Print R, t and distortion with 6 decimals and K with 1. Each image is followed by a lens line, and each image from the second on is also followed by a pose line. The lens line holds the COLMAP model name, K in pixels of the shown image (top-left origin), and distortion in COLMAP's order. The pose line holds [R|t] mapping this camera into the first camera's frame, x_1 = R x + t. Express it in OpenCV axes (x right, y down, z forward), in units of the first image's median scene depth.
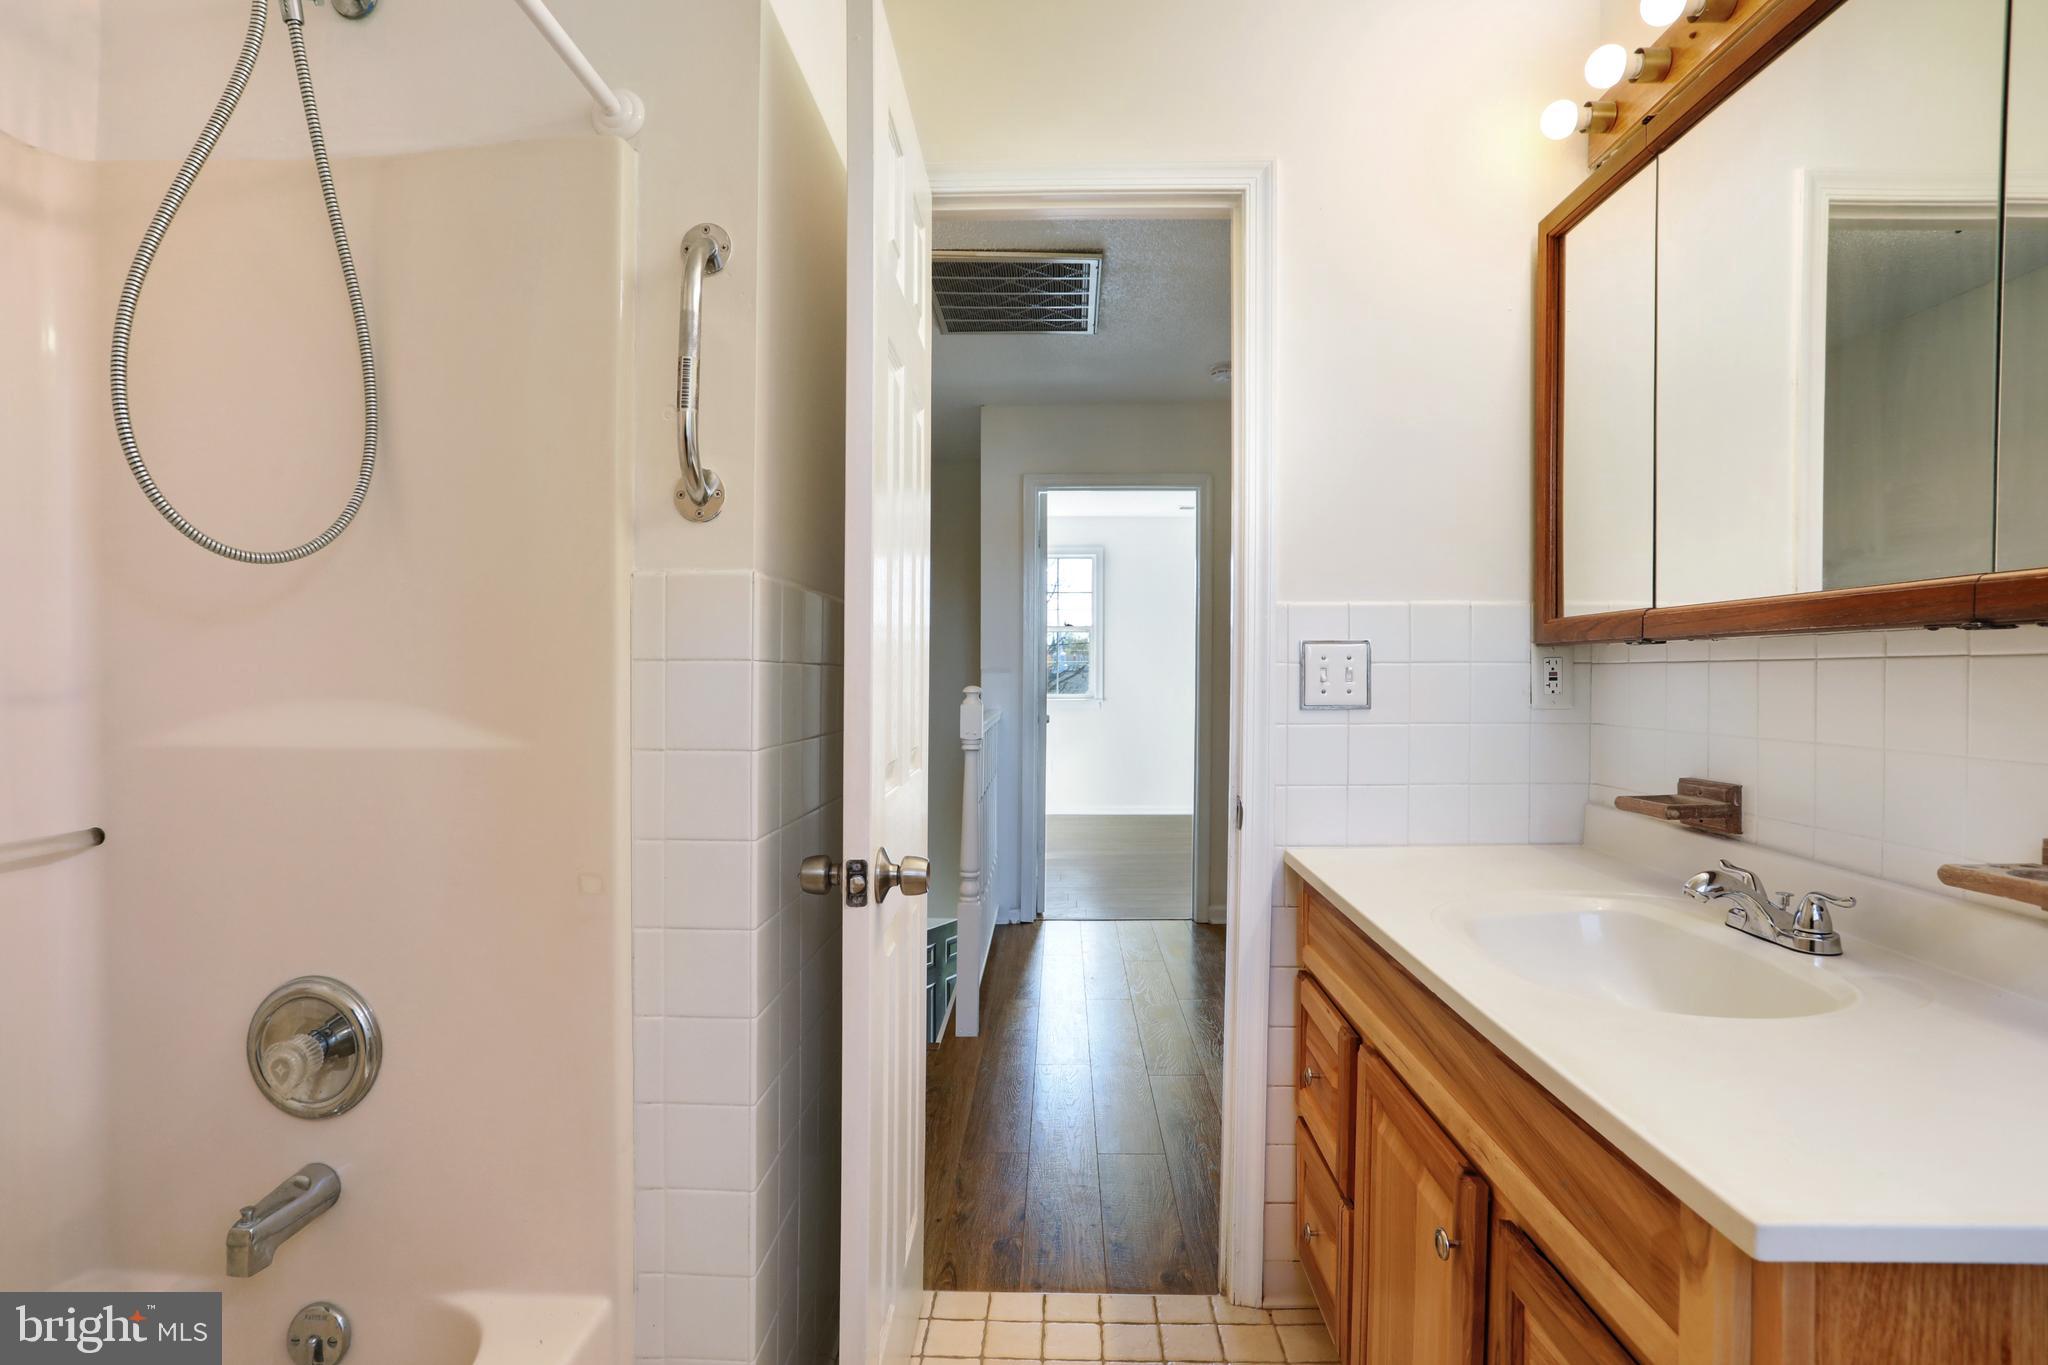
lens RADIAL K [[1038.2, 0, 1026.8], [0, 1038.2, 676.6], [0, 0, 1]] dist [-0.053882, 0.008152]
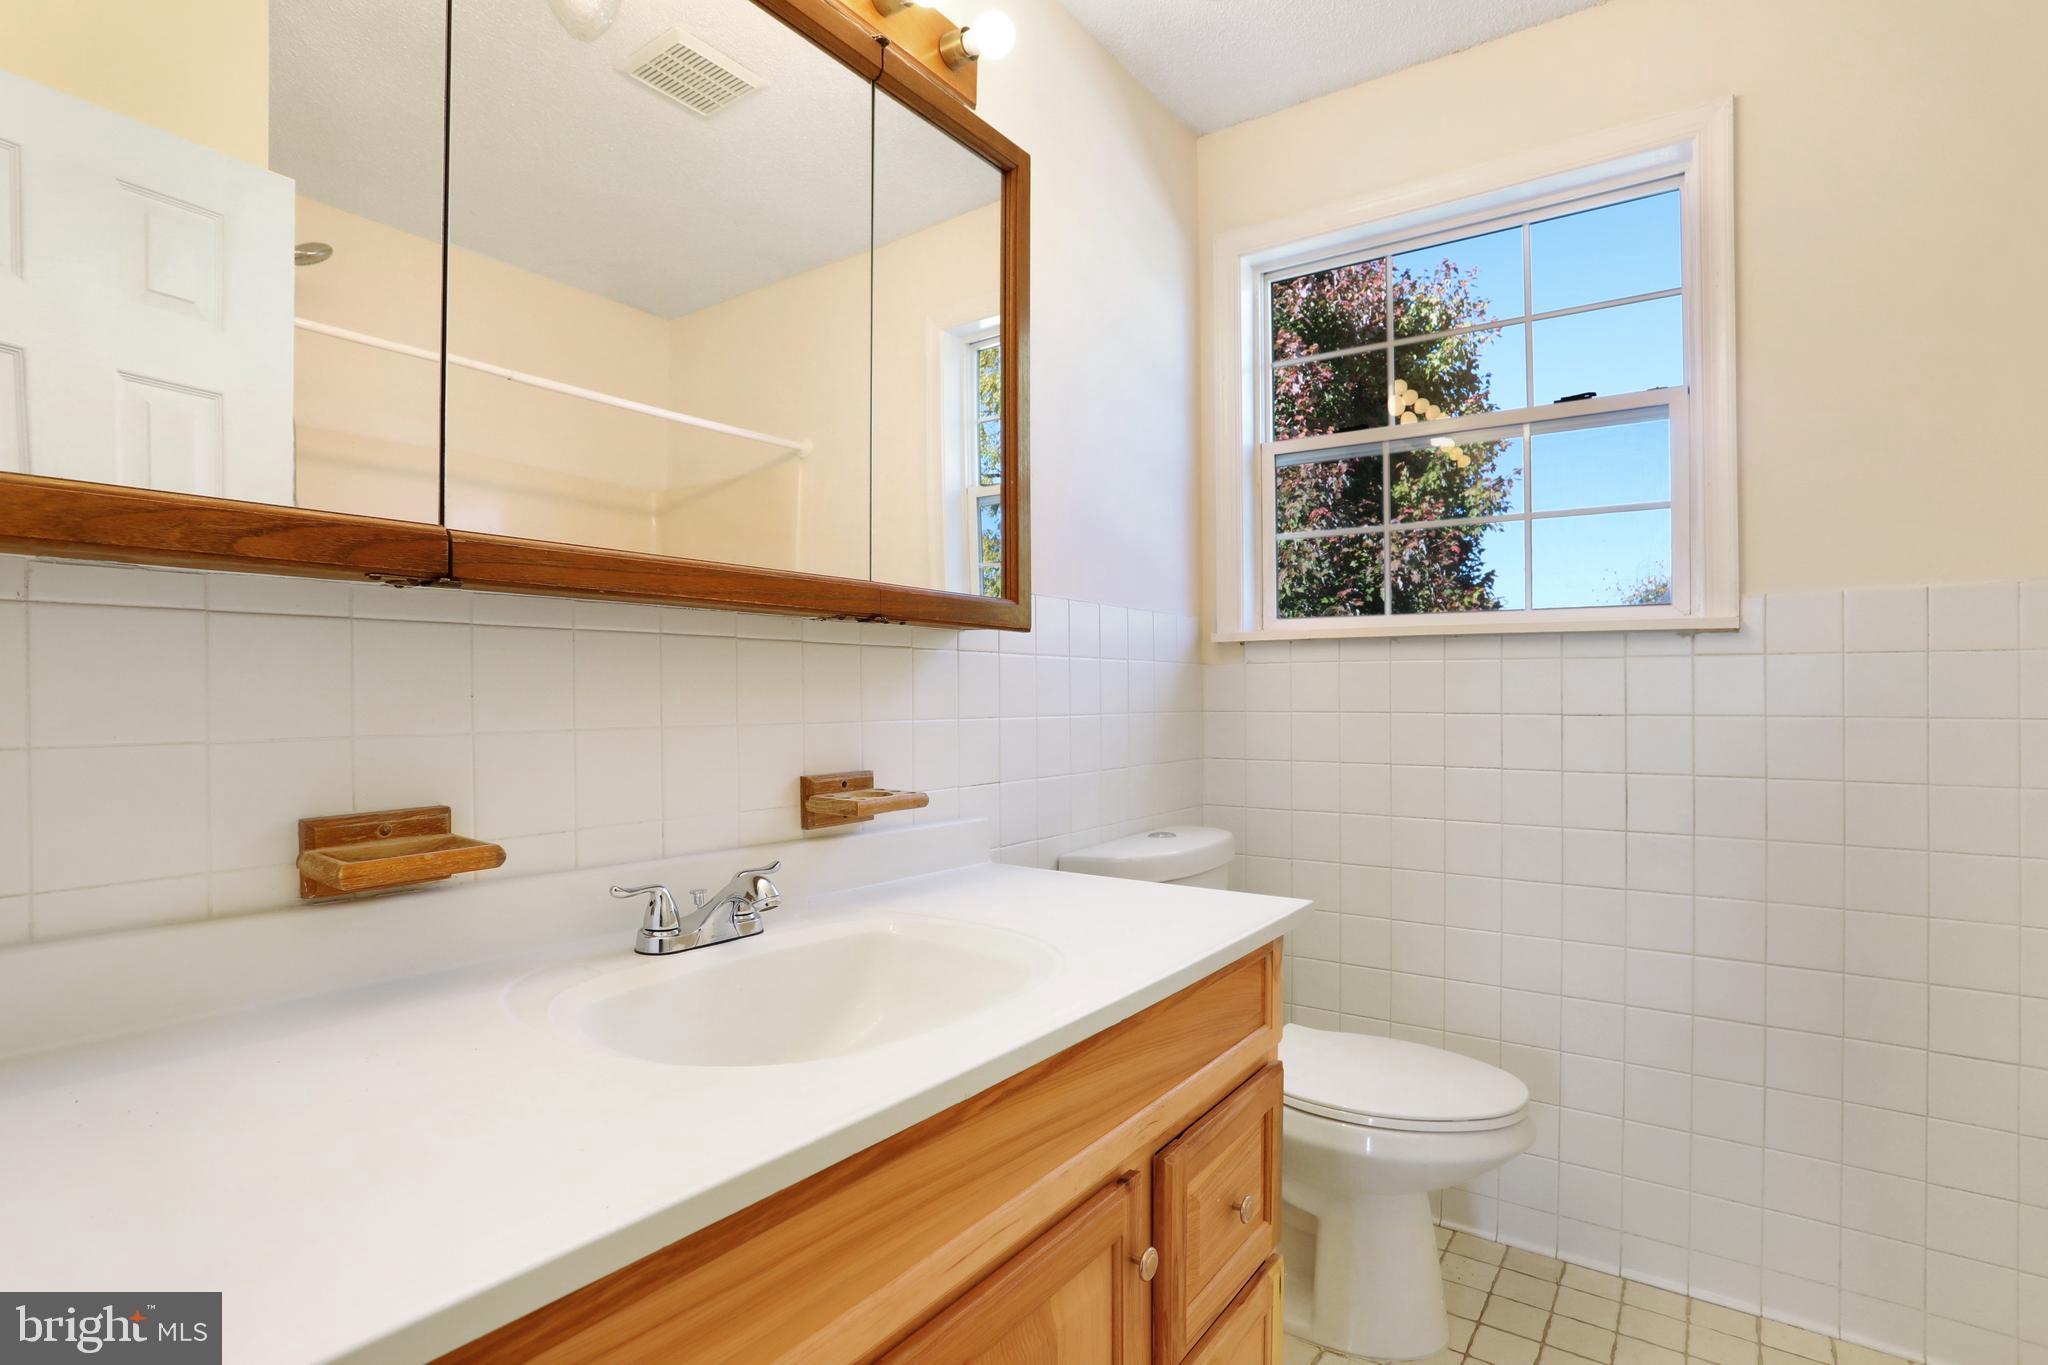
lens RADIAL K [[1038.2, 0, 1020.2], [0, 1038.2, 695.4], [0, 0, 1]] dist [-0.053882, 0.008152]
pose [[-0.835818, 0.003437, 0.548996, 0.003040], [0.007569, 0.999958, 0.005263, 0.038689], [-0.548955, 0.008554, -0.835808, 1.635759]]
